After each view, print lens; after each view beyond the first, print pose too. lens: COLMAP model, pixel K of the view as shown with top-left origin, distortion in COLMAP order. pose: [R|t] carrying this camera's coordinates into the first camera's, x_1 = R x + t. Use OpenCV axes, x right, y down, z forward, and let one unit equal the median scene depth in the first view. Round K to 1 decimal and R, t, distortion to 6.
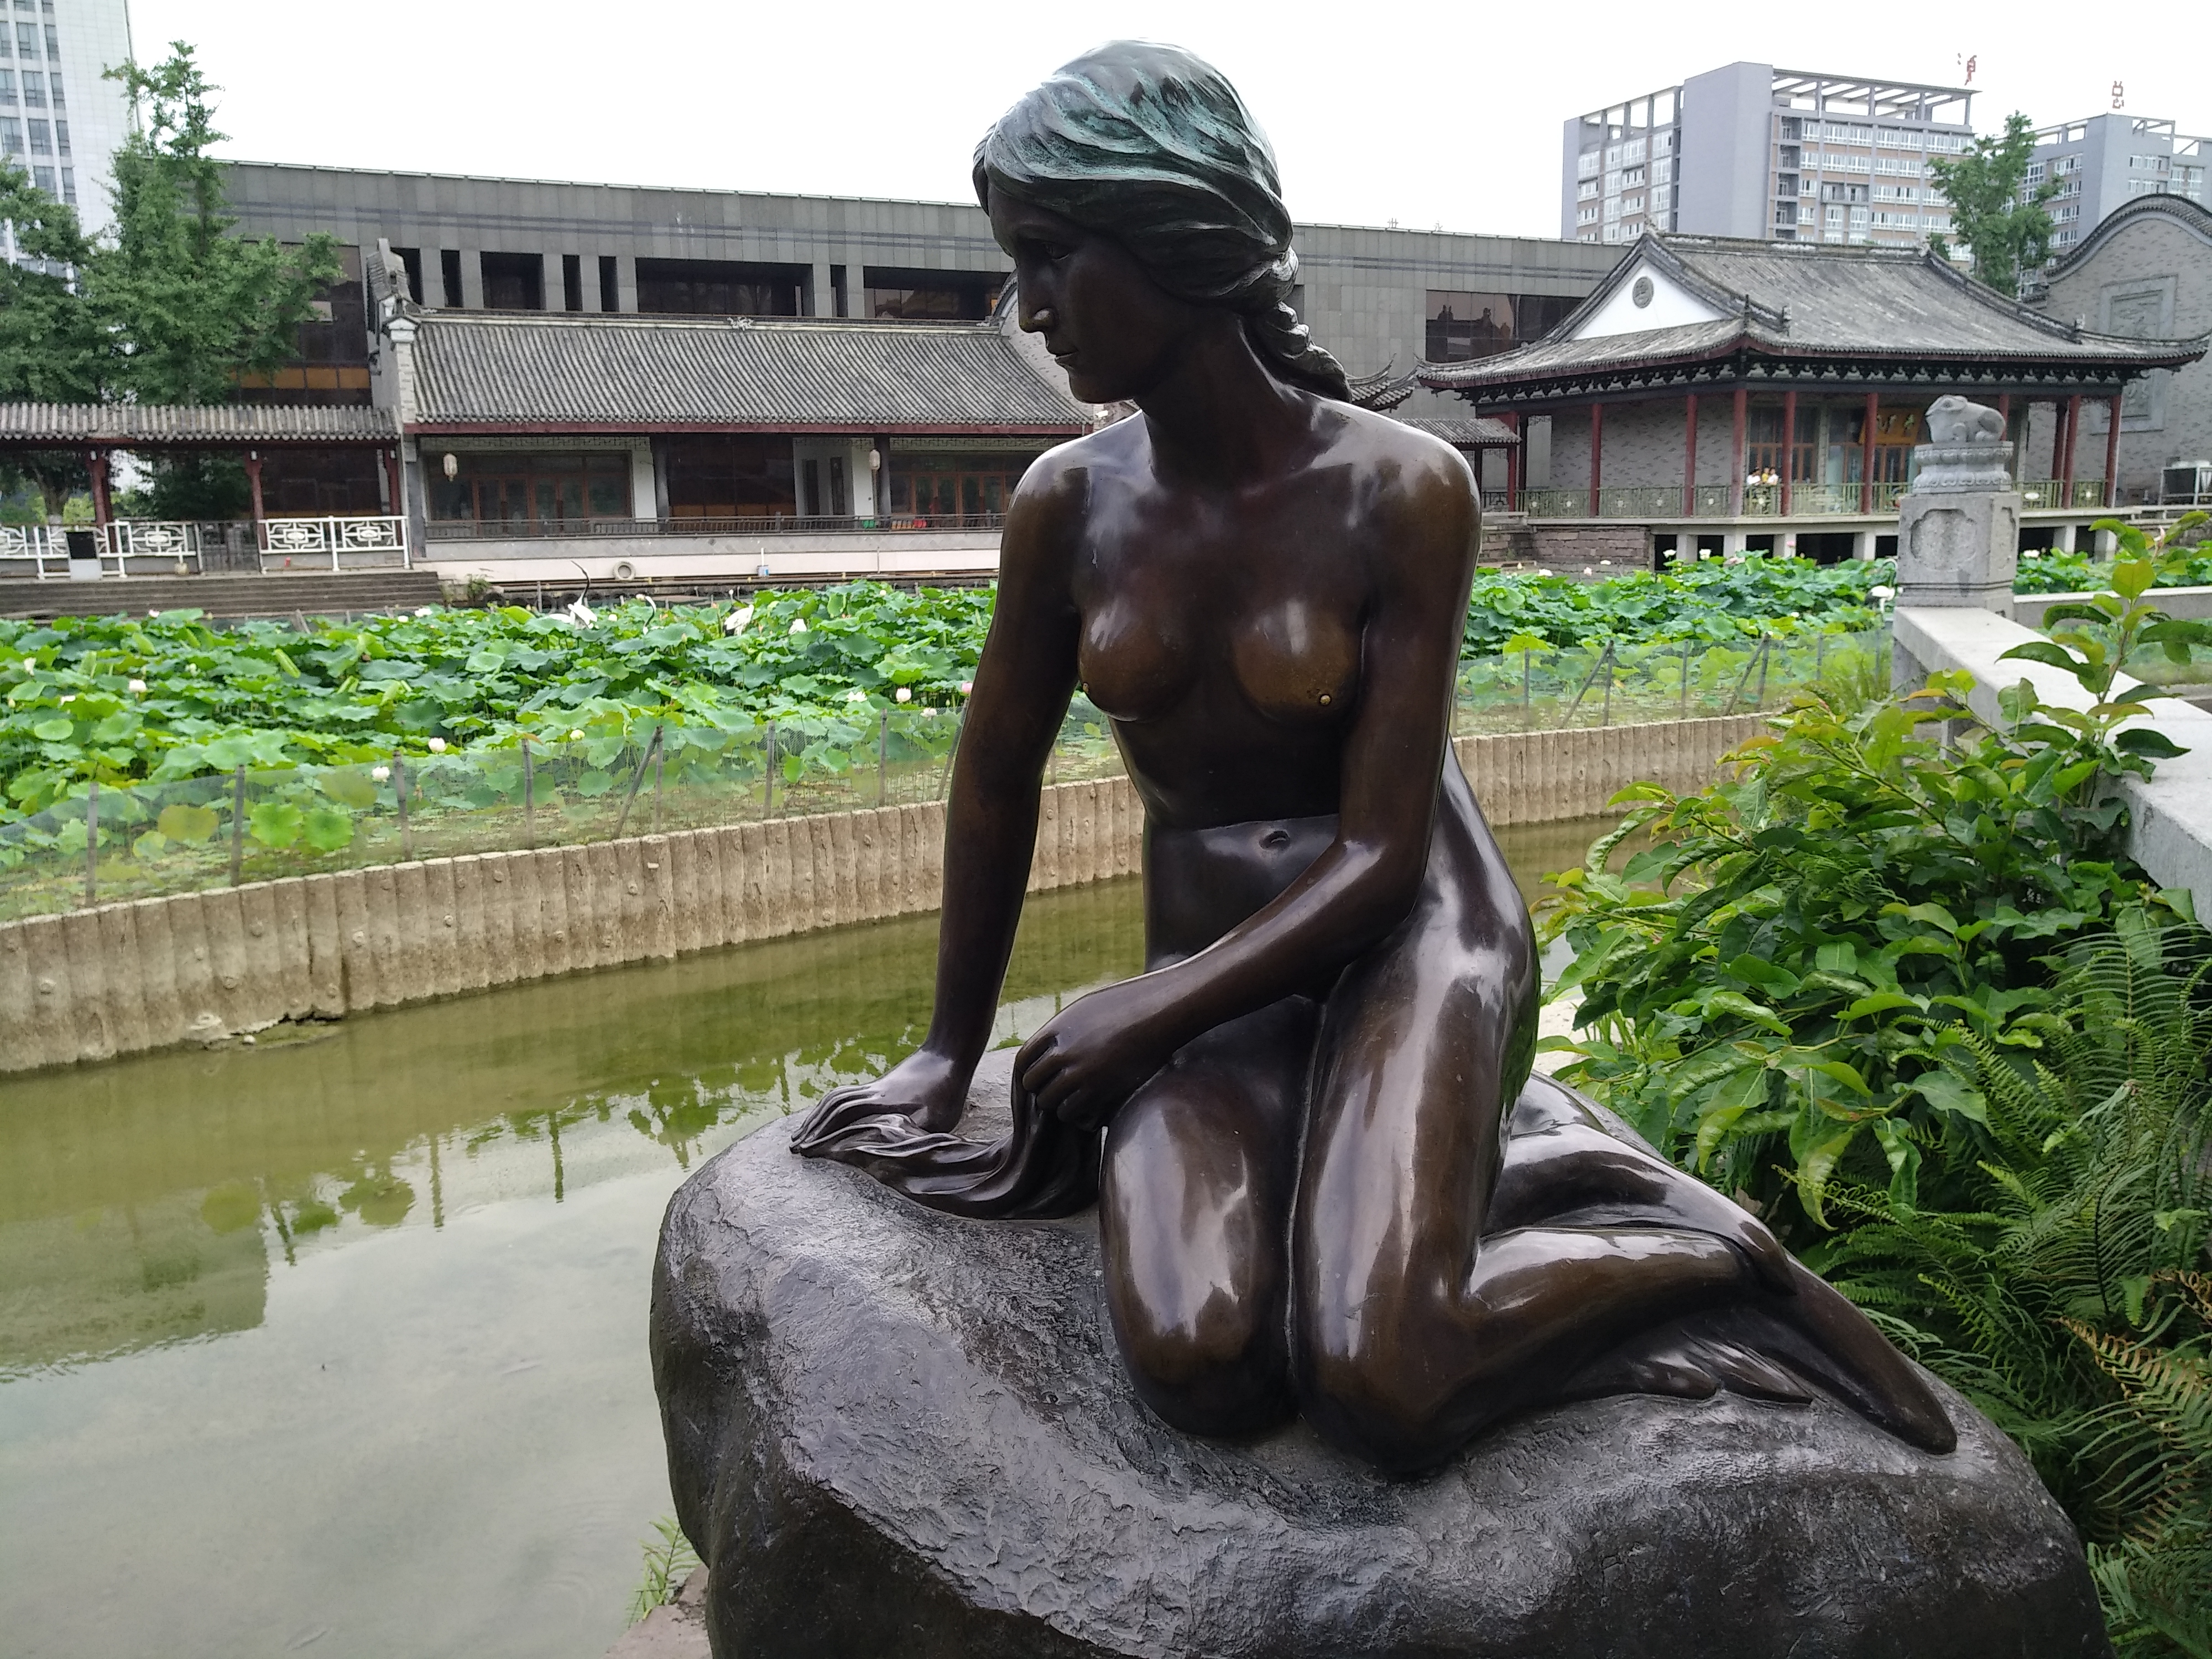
lens RADIAL K [[1727.7, 0, 1095.8], [0, 1727.7, 808.8], [0, 0, 1]] dist [-0.014337, 0.032037]
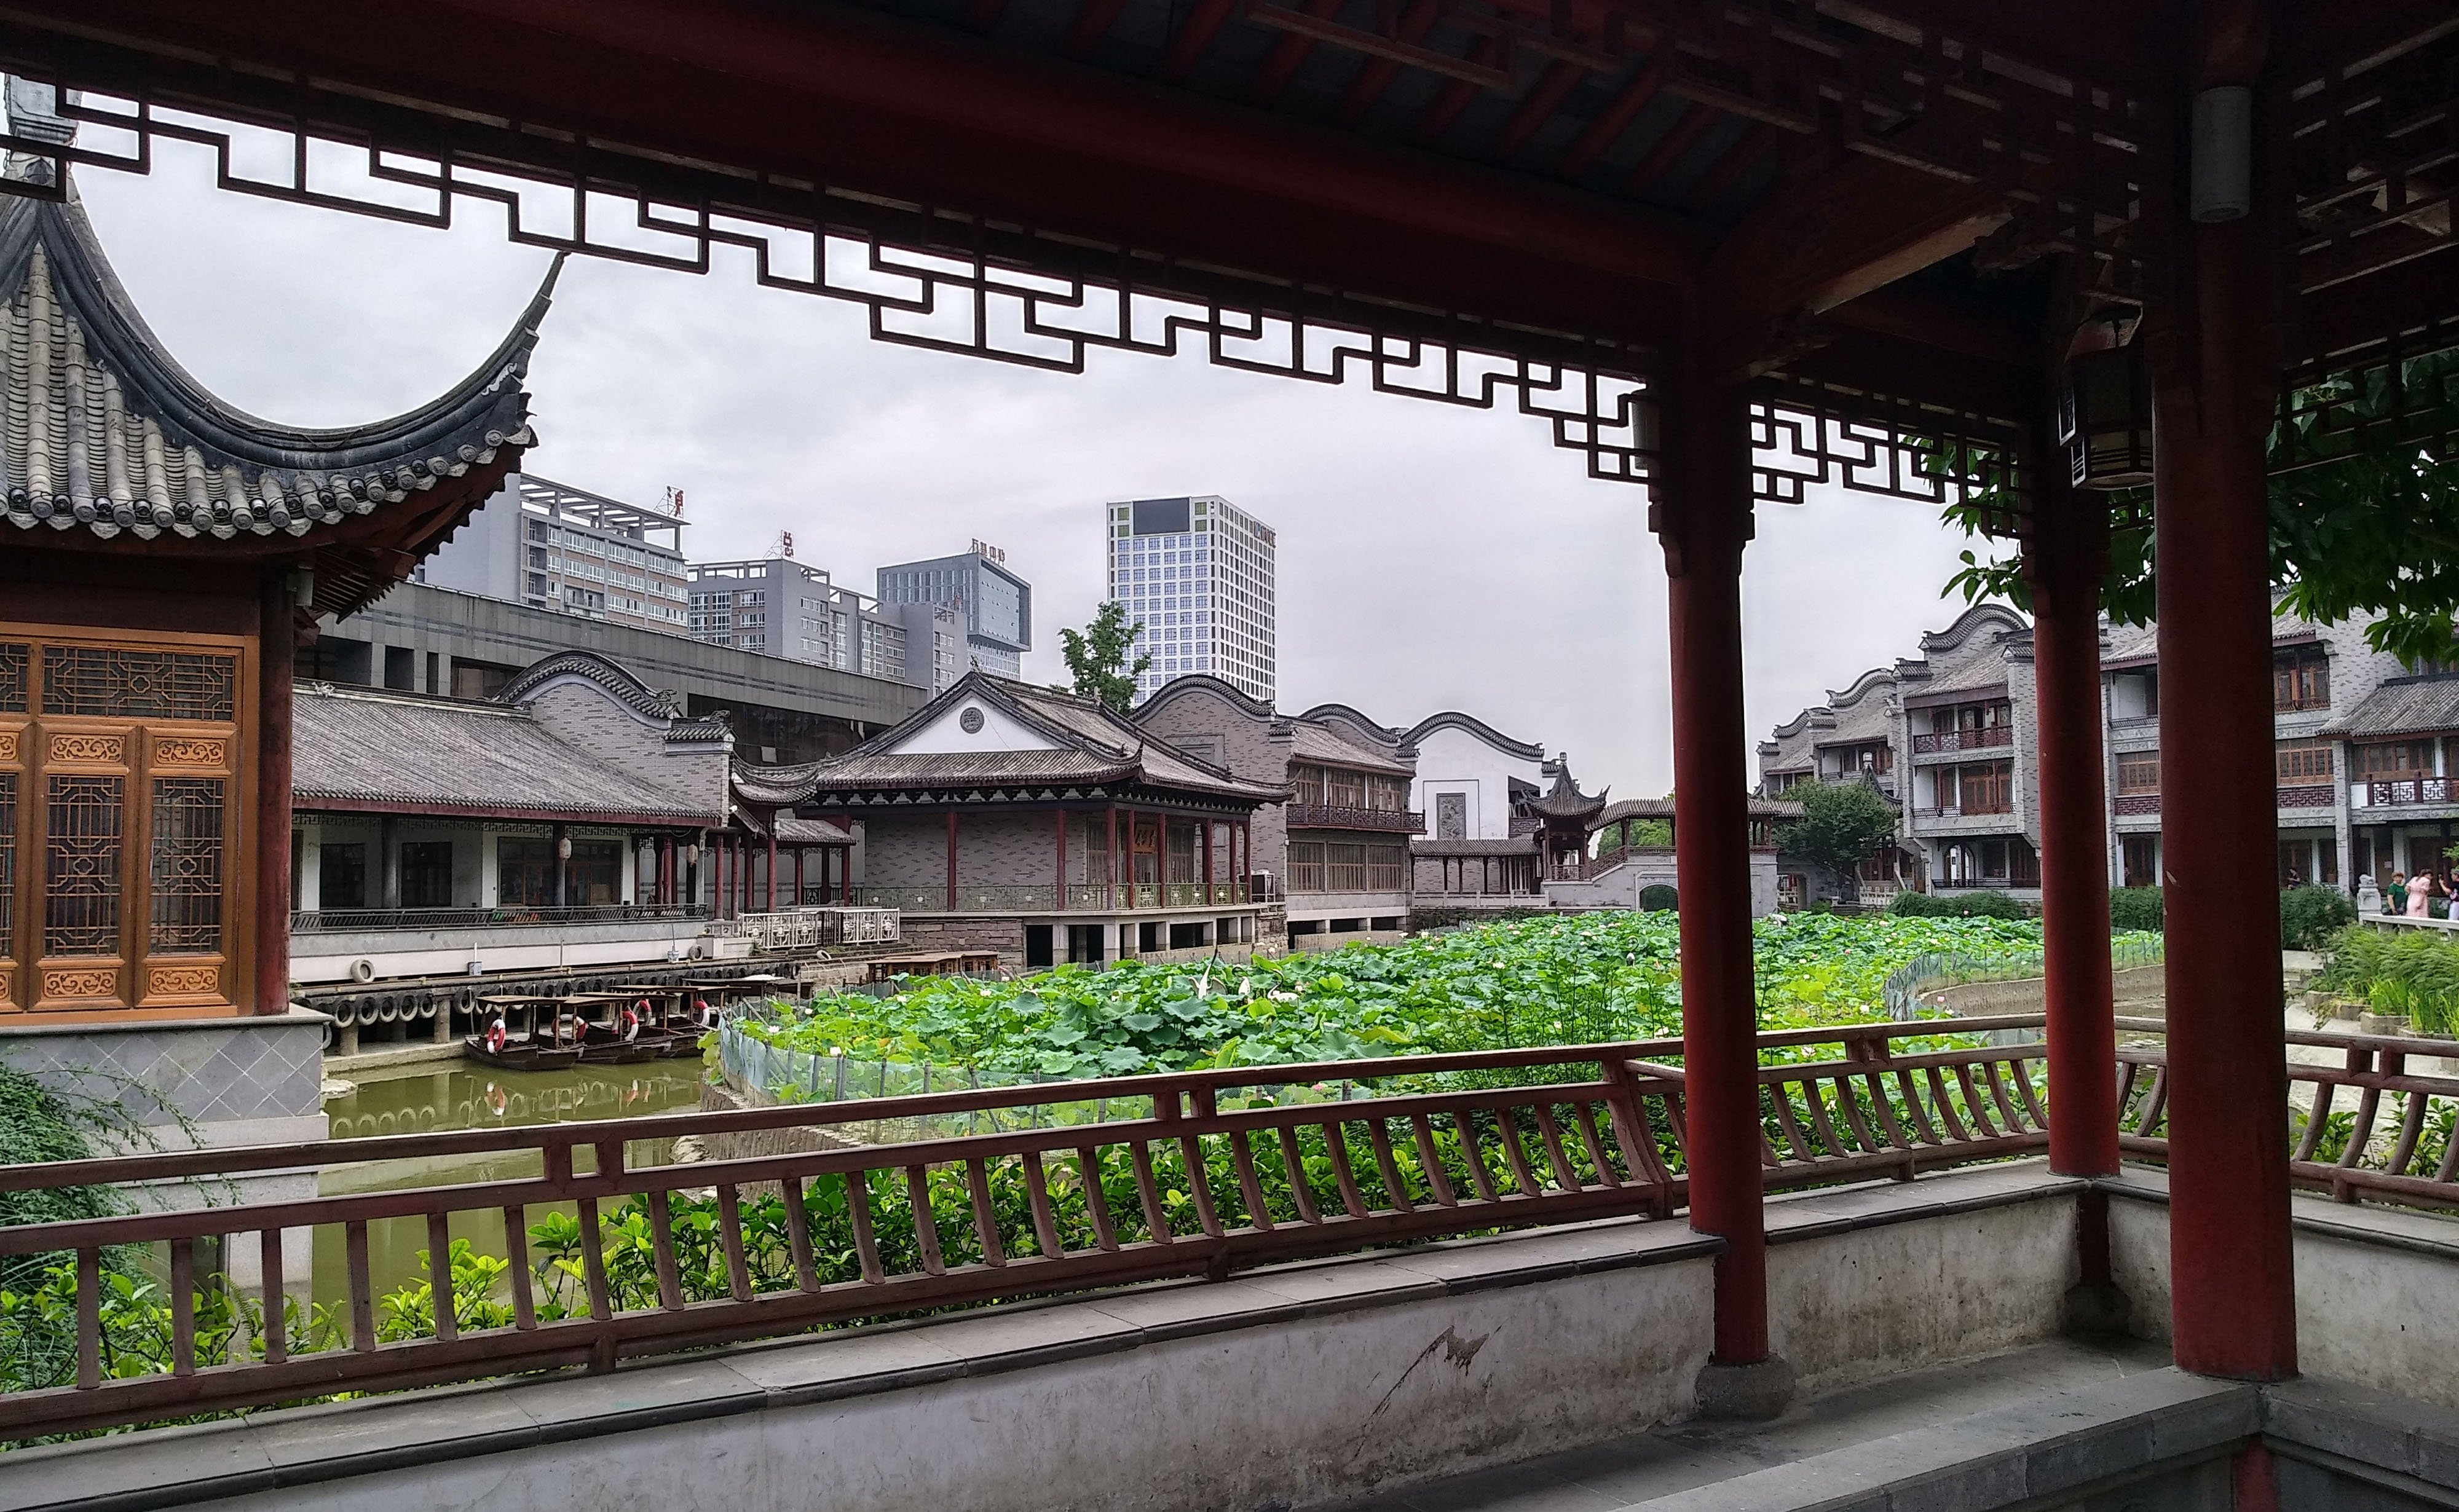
lens RADIAL K [[1909.8, 0, 1208.1], [0, 1909.8, 781.1], [0, 0, 1]] dist [0.032221, -0.061409]
pose [[0.678004, 0.052115, 0.733208, -0.651082], [0.121365, 0.975857, -0.181589, -0.007061], [-0.724969, 0.212104, 0.655310, 0.060975]]
